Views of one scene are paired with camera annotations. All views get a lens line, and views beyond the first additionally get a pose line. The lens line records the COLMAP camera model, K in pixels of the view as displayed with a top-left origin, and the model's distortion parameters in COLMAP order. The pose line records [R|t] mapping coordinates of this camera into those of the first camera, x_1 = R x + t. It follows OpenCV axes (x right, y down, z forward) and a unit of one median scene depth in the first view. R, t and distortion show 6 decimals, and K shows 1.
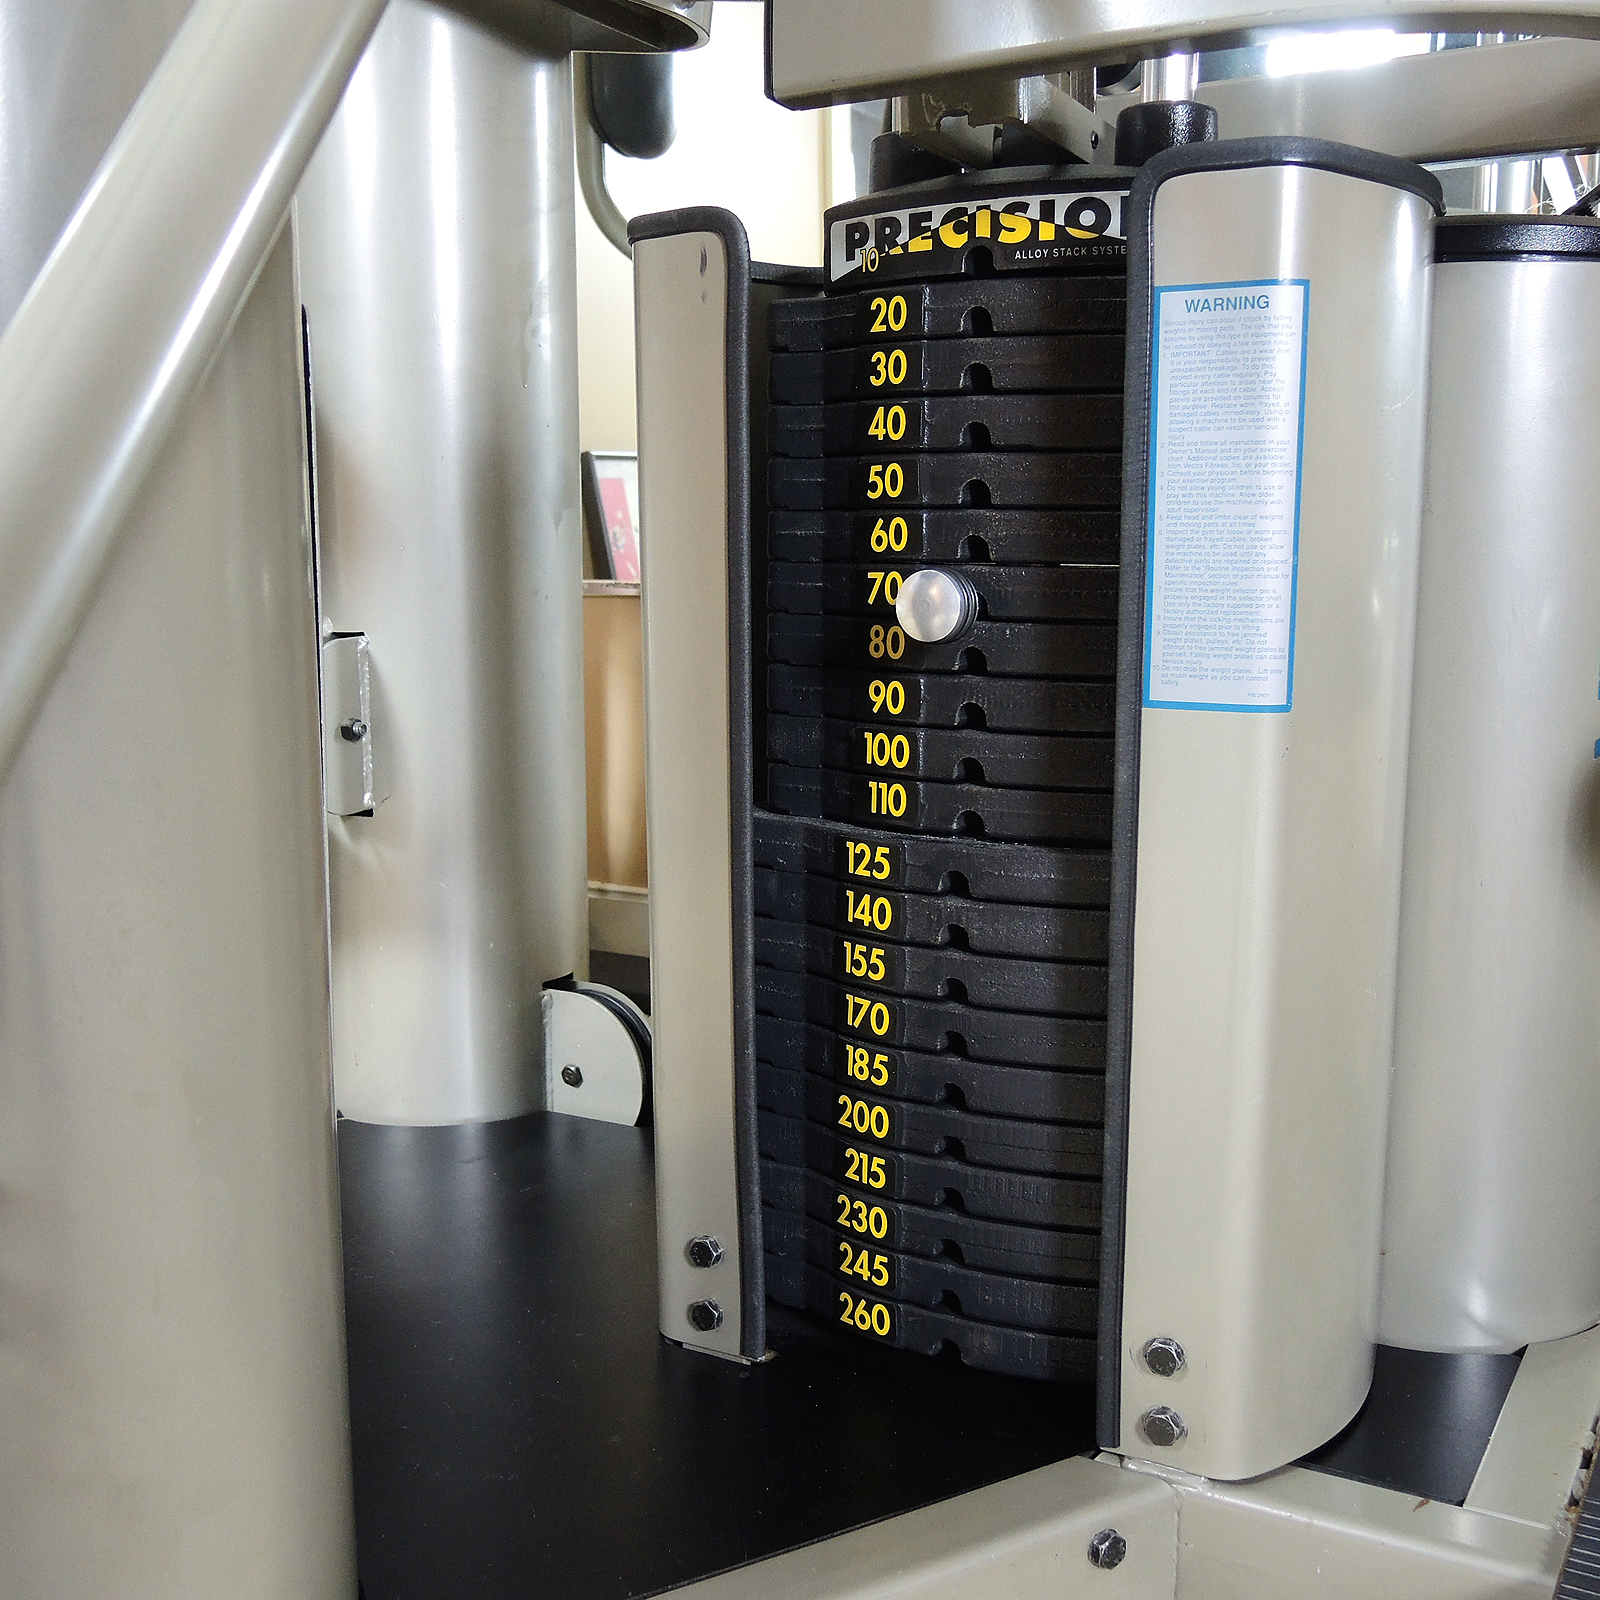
lens RADIAL K [[1762.1, 0, 845.6], [0, 1762.1, 811.7], [0, 0, 1]] dist [0.001781, 0.000000]
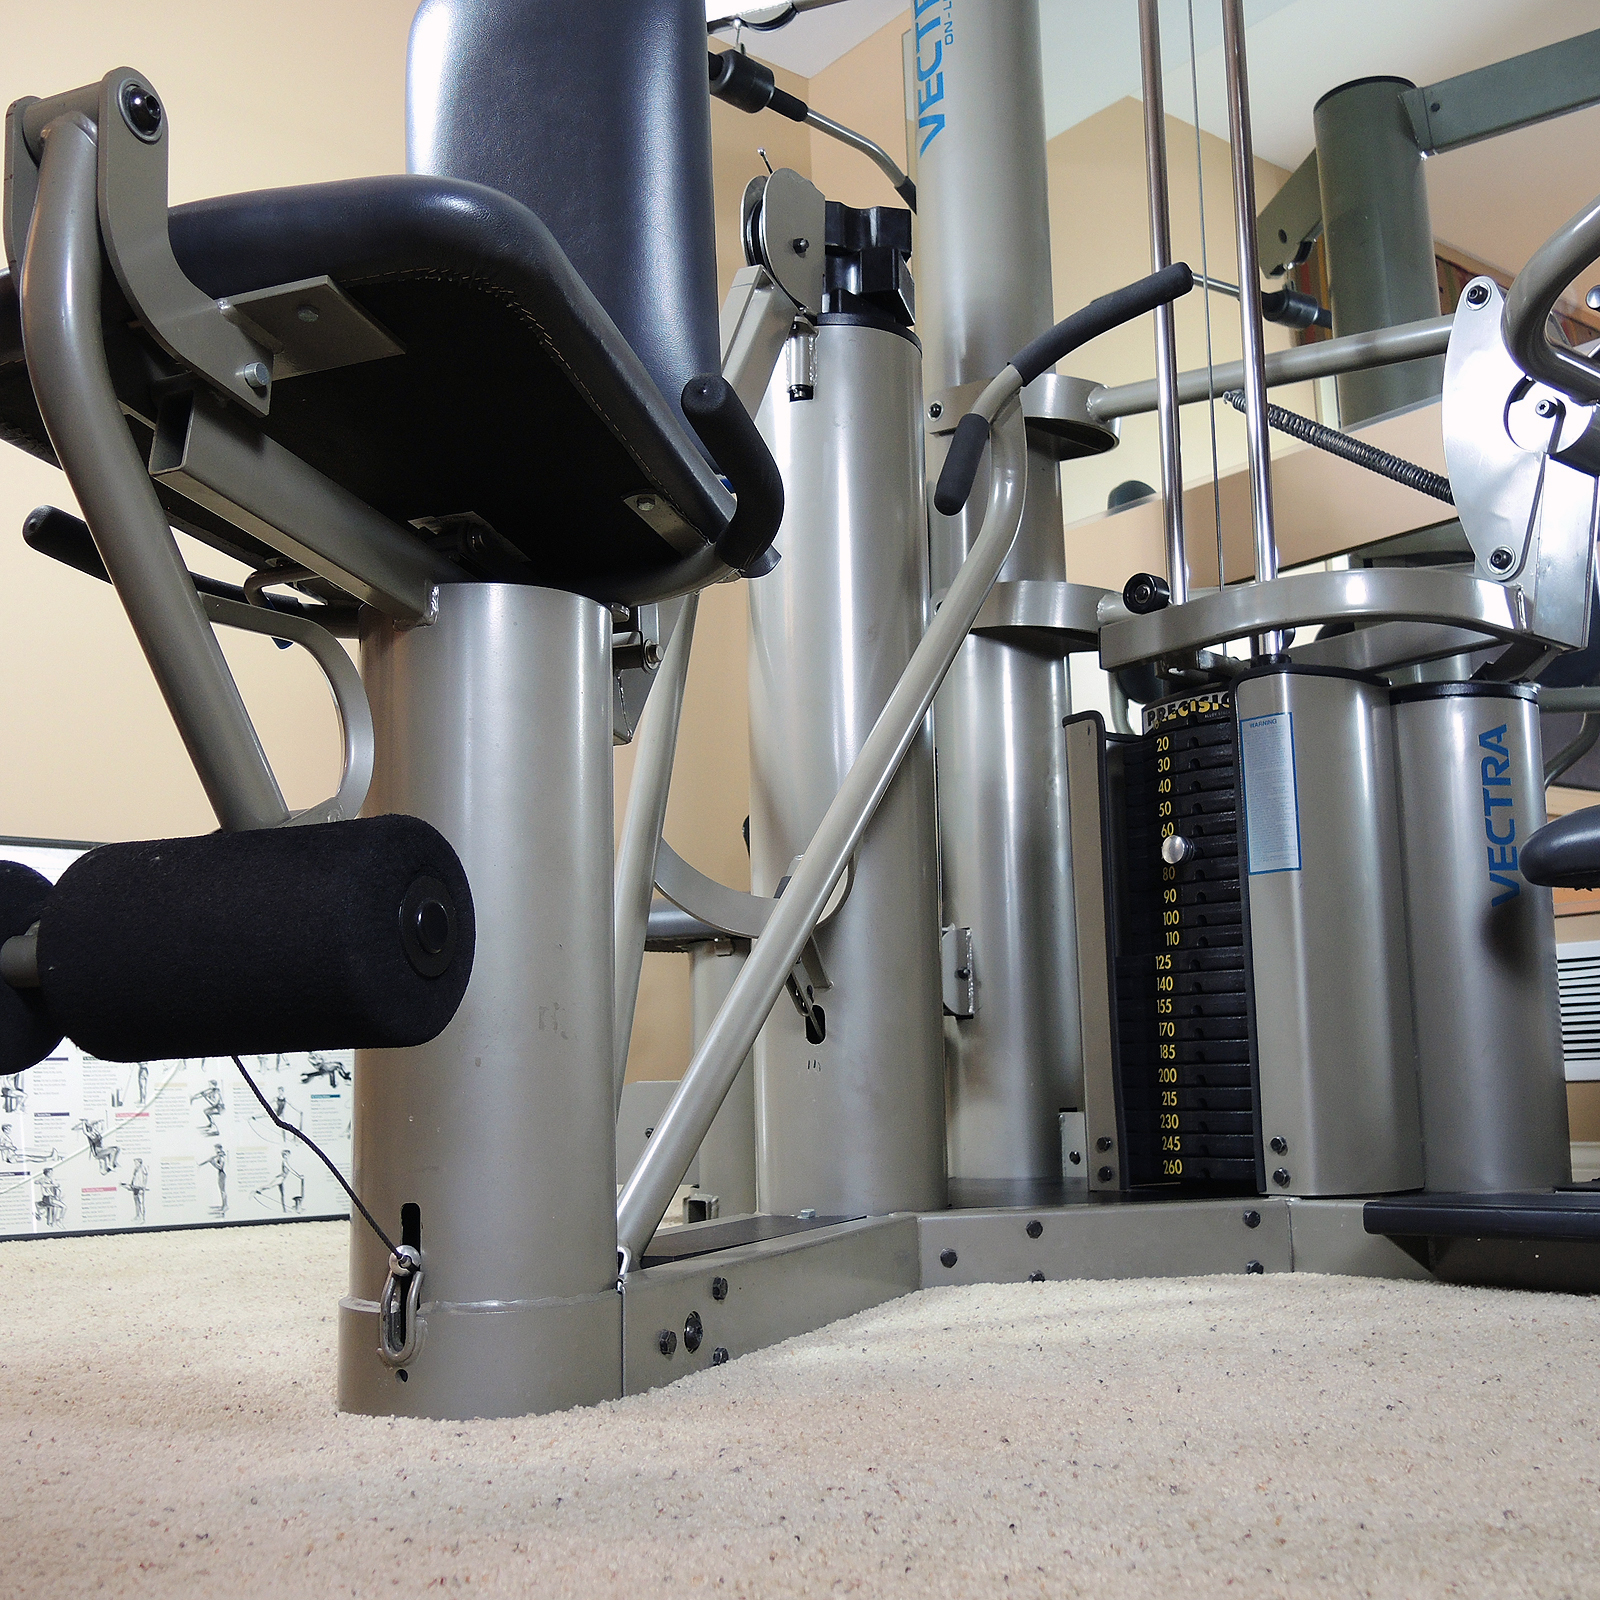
lens RADIAL K [[1762.1, 0, 825.8], [0, 1762.1, 833.2], [0, 0, 1]] dist [0.001781, 0.000000]
pose [[0.932726, -0.074187, -0.352872, 0.460725], [-0.029589, 0.959559, -0.279947, 0.565517], [0.359370, 0.271555, 0.892811, -1.401536]]
